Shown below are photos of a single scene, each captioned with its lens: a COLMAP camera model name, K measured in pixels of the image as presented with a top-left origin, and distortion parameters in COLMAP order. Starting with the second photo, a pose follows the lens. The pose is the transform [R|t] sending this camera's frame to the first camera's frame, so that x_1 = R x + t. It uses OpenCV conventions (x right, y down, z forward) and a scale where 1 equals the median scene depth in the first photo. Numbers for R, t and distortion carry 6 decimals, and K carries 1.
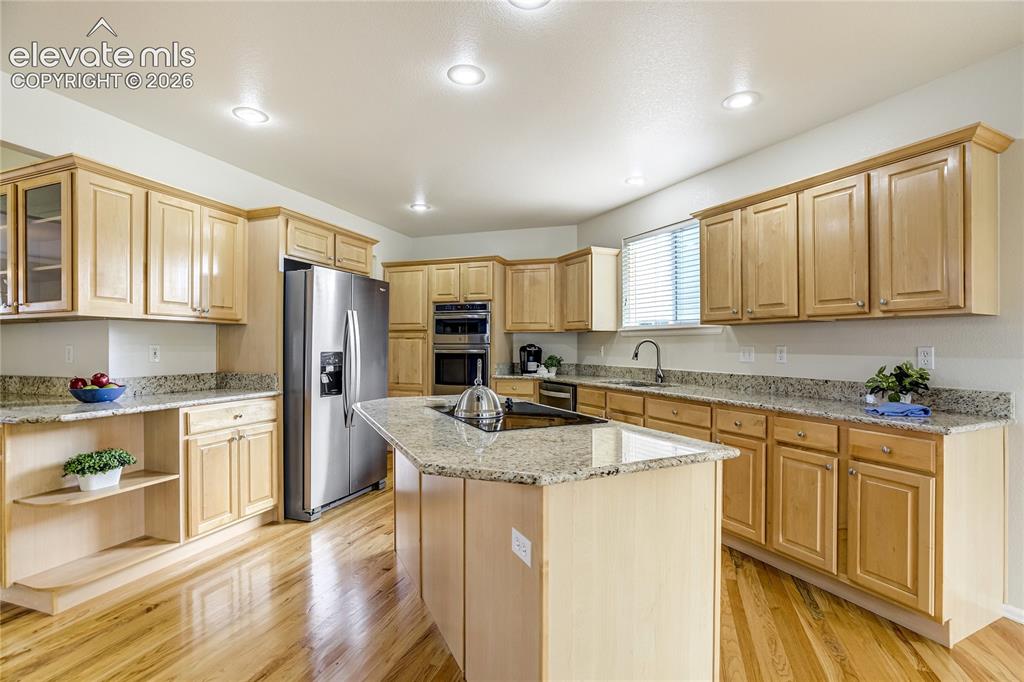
lens RADIAL K [[477.9, 0, 509.5], [0, 477.9, 347.6], [0, 0, 1]] dist [-0.034614, 0.012808]
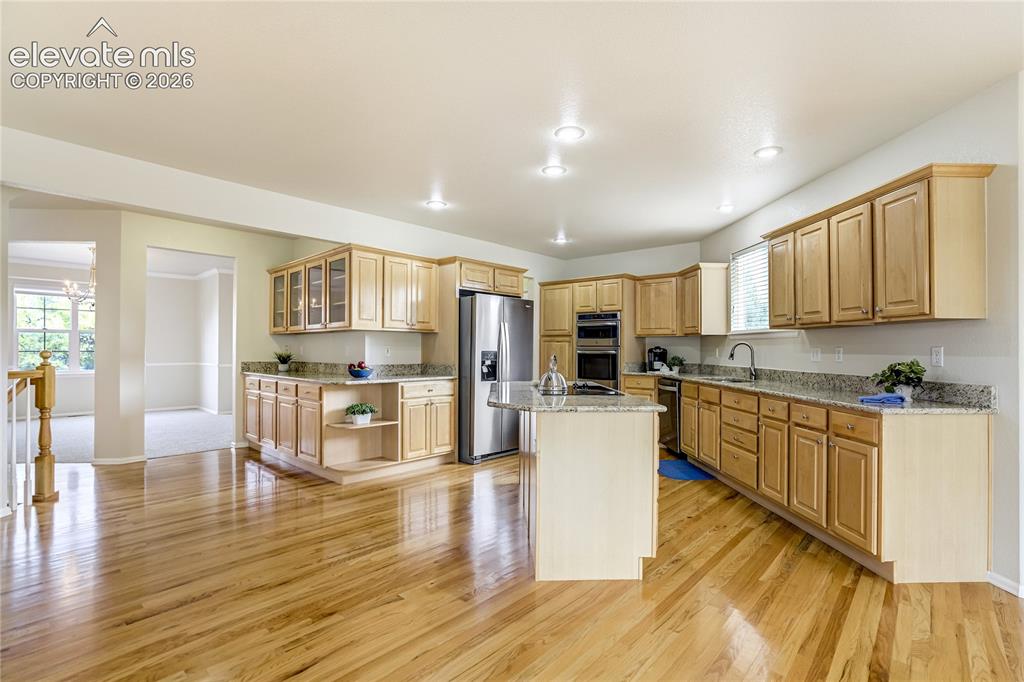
lens RADIAL K [[477.9, 0, 513.7], [0, 477.9, 350.7], [0, 0, 1]] dist [-0.034614, 0.012808]
pose [[0.918936, 0.004424, -0.394381, 0.313205], [-0.005545, 0.999983, -0.001703, 0.011489], [0.394367, 0.003751, 0.918945, -0.366273]]
